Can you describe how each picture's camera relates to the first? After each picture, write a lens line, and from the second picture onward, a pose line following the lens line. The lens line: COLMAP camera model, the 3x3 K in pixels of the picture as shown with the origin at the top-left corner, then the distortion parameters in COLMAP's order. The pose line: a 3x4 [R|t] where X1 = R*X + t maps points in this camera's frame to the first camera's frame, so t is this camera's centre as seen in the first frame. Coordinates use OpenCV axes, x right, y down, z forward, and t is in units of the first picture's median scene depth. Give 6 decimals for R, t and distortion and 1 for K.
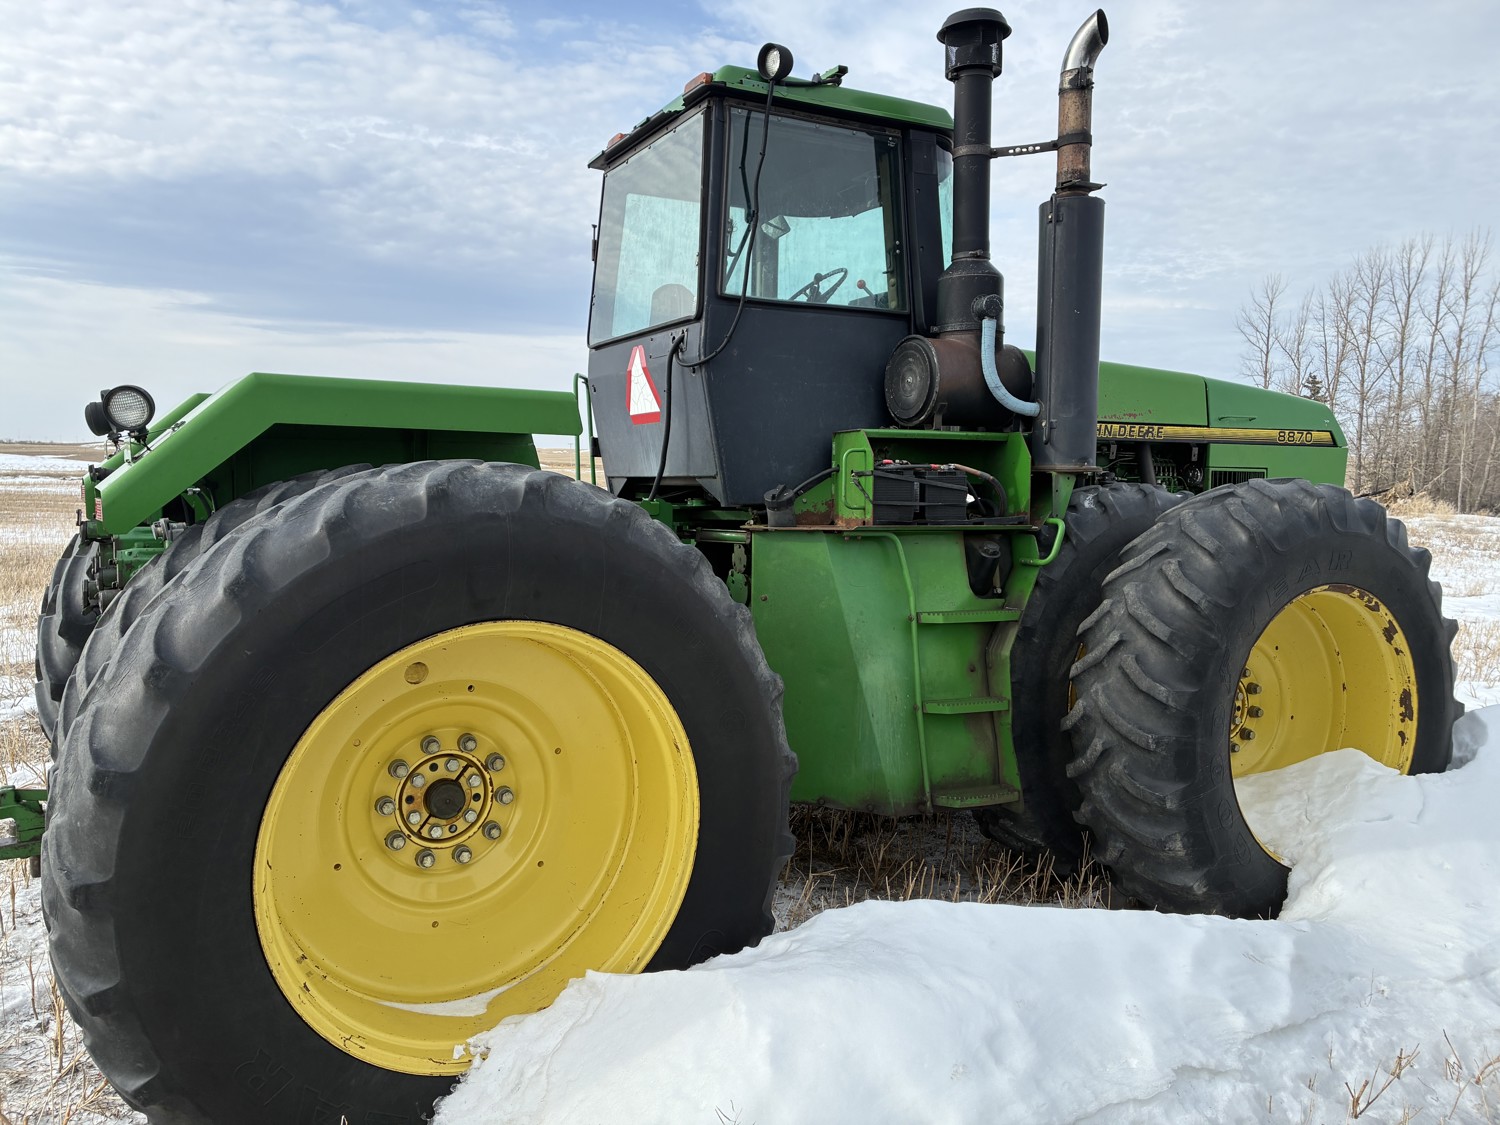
lens RADIAL K [[1129.3, 0, 747.9], [0, 1129.3, 563.6], [0, 0, 1]] dist [0.042650, -0.051285]
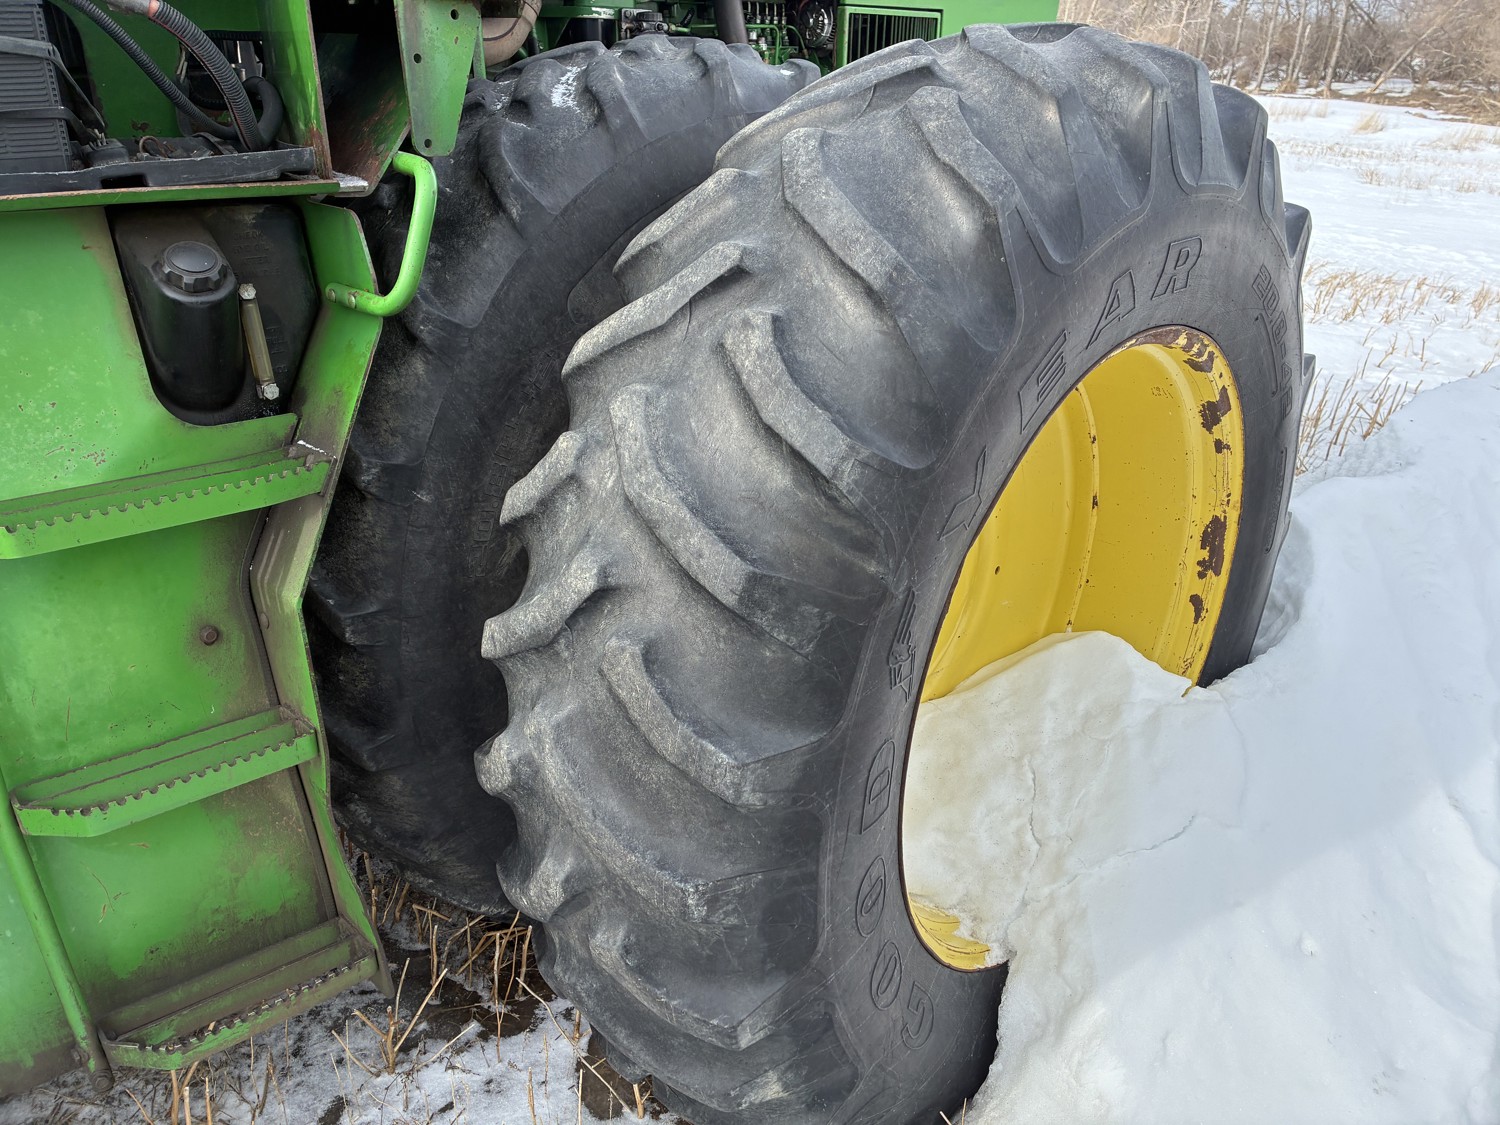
lens RADIAL K [[1129.3, 0, 744.0], [0, 1129.3, 592.3], [0, 0, 1]] dist [0.042650, -0.051285]
pose [[0.949339, -0.127100, 0.287405, 0.254545], [0.011082, 0.927532, 0.373580, -0.044609], [-0.314060, -0.351469, 0.881950, 0.655593]]
